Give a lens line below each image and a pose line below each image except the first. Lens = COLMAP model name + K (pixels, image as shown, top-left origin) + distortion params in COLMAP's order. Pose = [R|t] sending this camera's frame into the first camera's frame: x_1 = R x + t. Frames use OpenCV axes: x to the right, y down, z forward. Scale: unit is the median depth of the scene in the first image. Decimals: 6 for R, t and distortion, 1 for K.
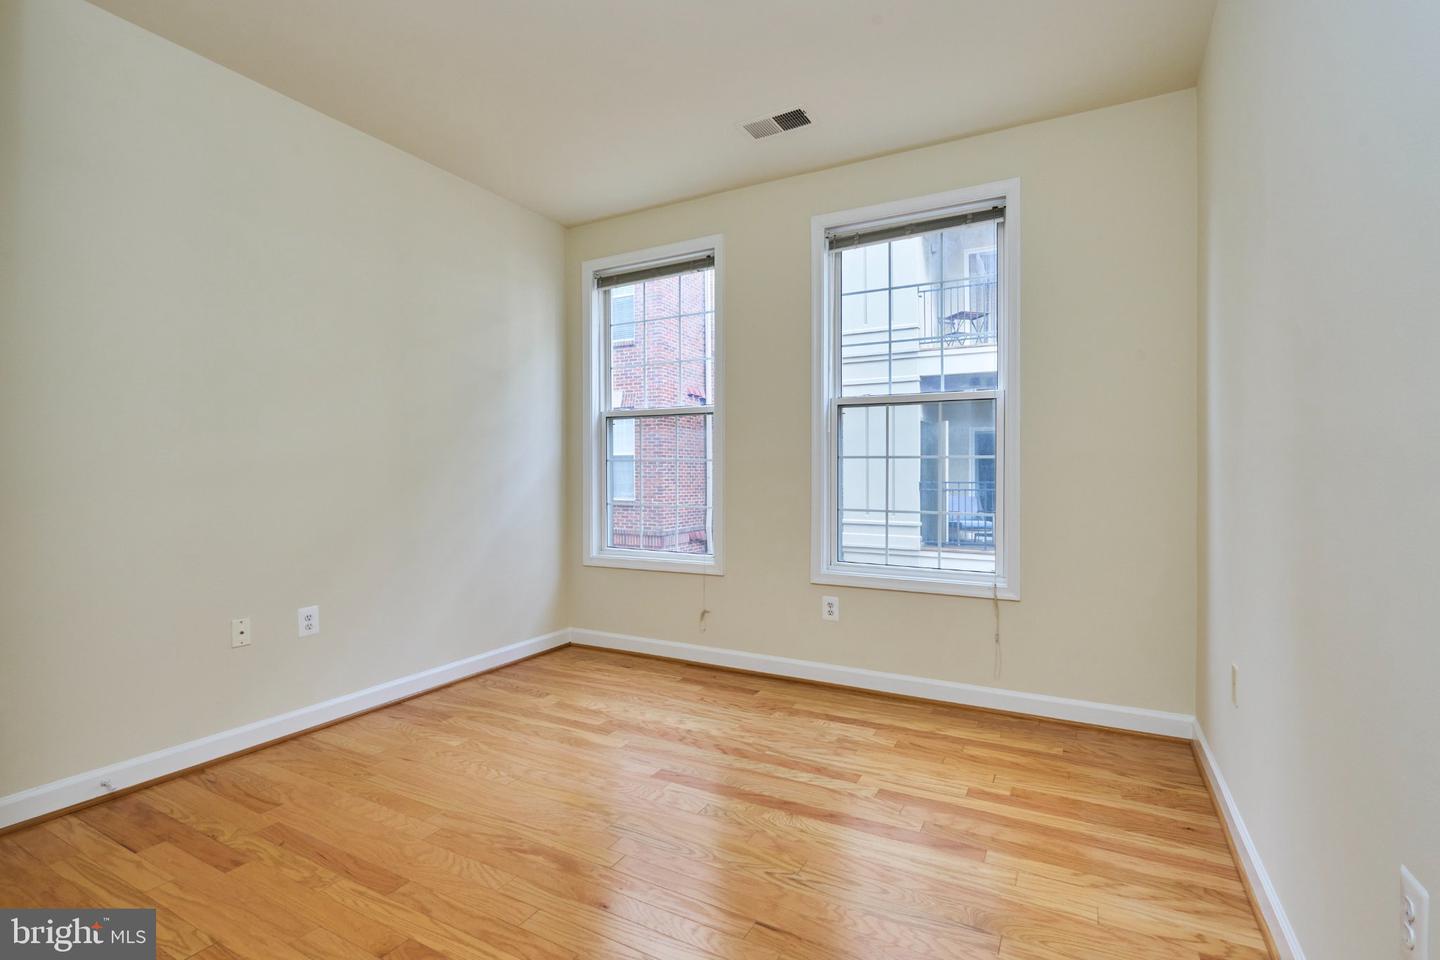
lens RADIAL K [[669.9, 0, 723.2], [0, 669.9, 475.7], [0, 0, 1]] dist [-0.015093, 0.003417]
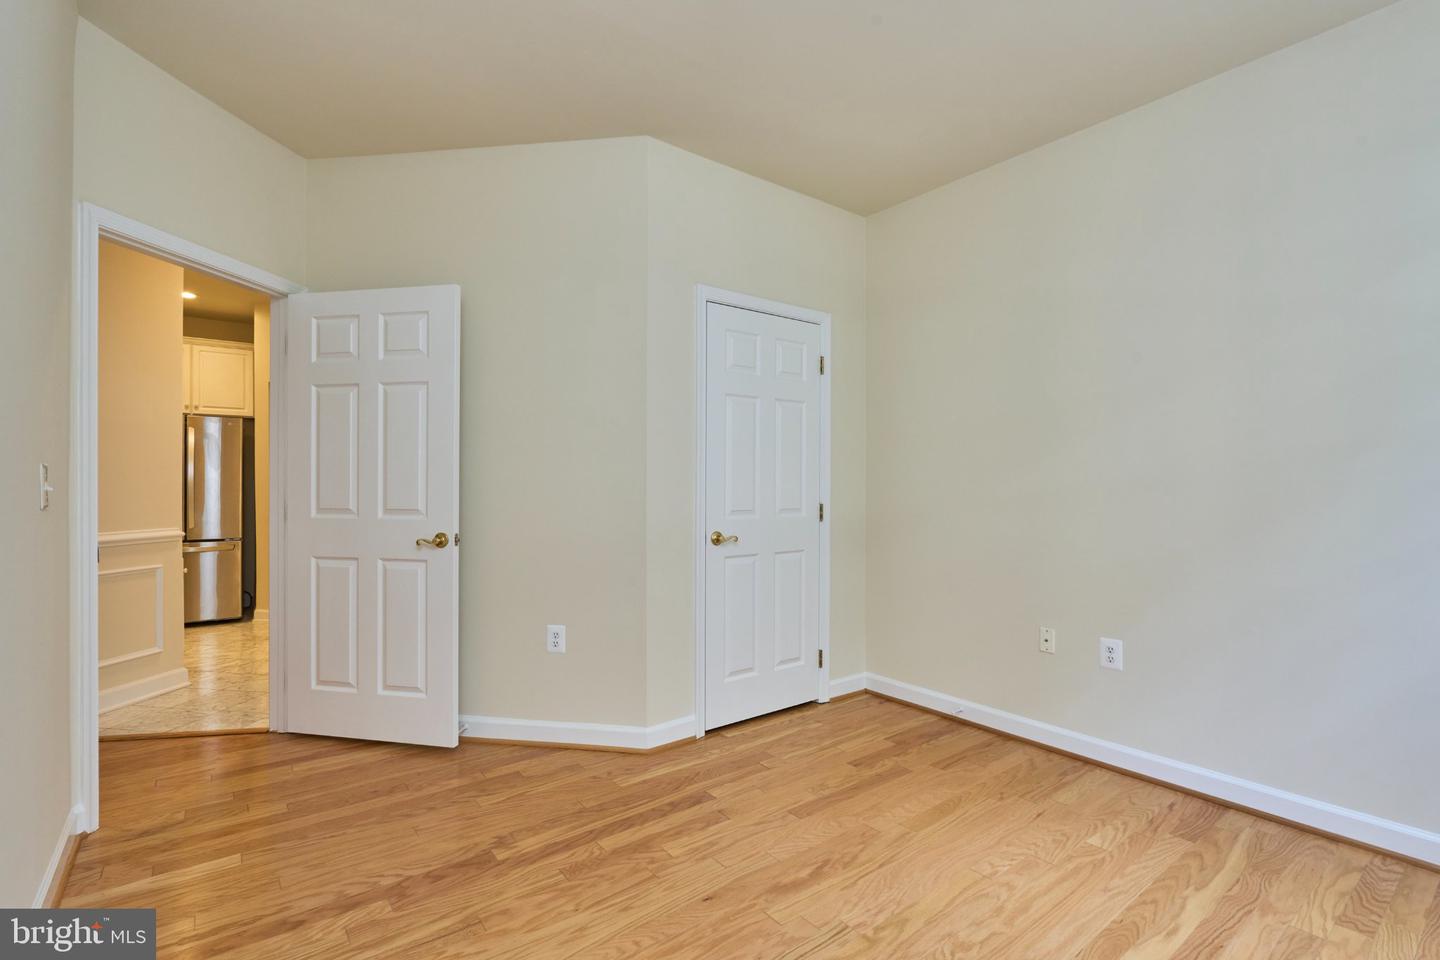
lens RADIAL K [[669.9, 0, 723.2], [0, 669.9, 475.7], [0, 0, 1]] dist [-0.015093, 0.003417]
pose [[-0.408772, -0.010997, -0.912570, 0.569450], [-0.007081, 0.999936, -0.008878, -0.032098], [0.912609, 0.002833, -0.408824, 1.013702]]
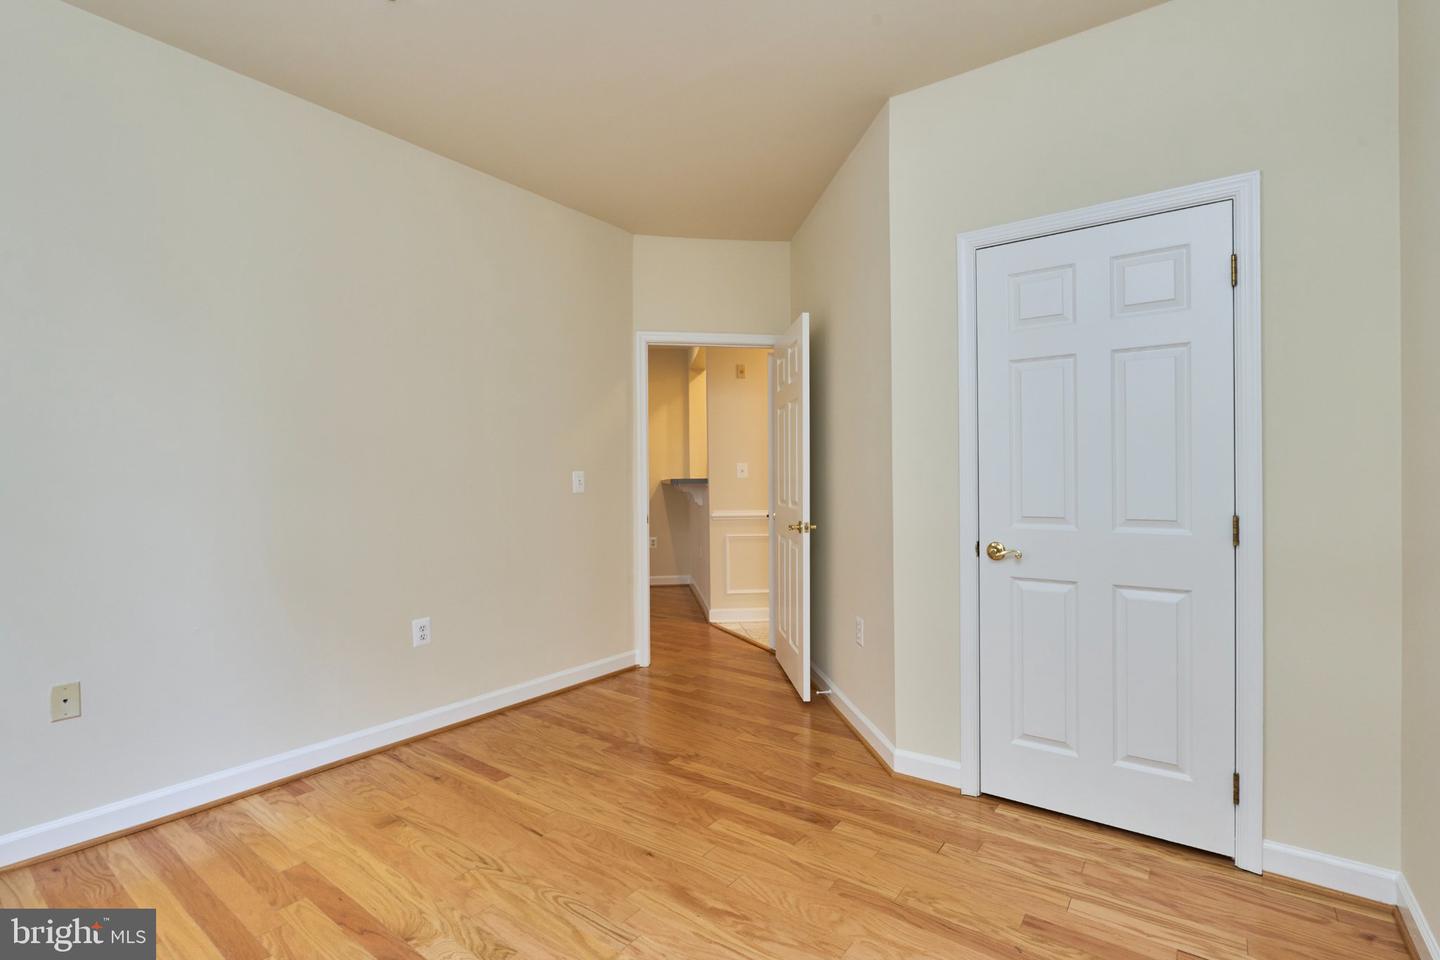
lens RADIAL K [[669.9, 0, 723.2], [0, 669.9, 475.7], [0, 0, 1]] dist [-0.015093, 0.003417]
pose [[-0.989706, 0.001386, 0.143106, -0.334224], [0.001558, 0.999998, 0.001088, -0.036237], [-0.143104, 0.001300, -0.989707, 1.508980]]
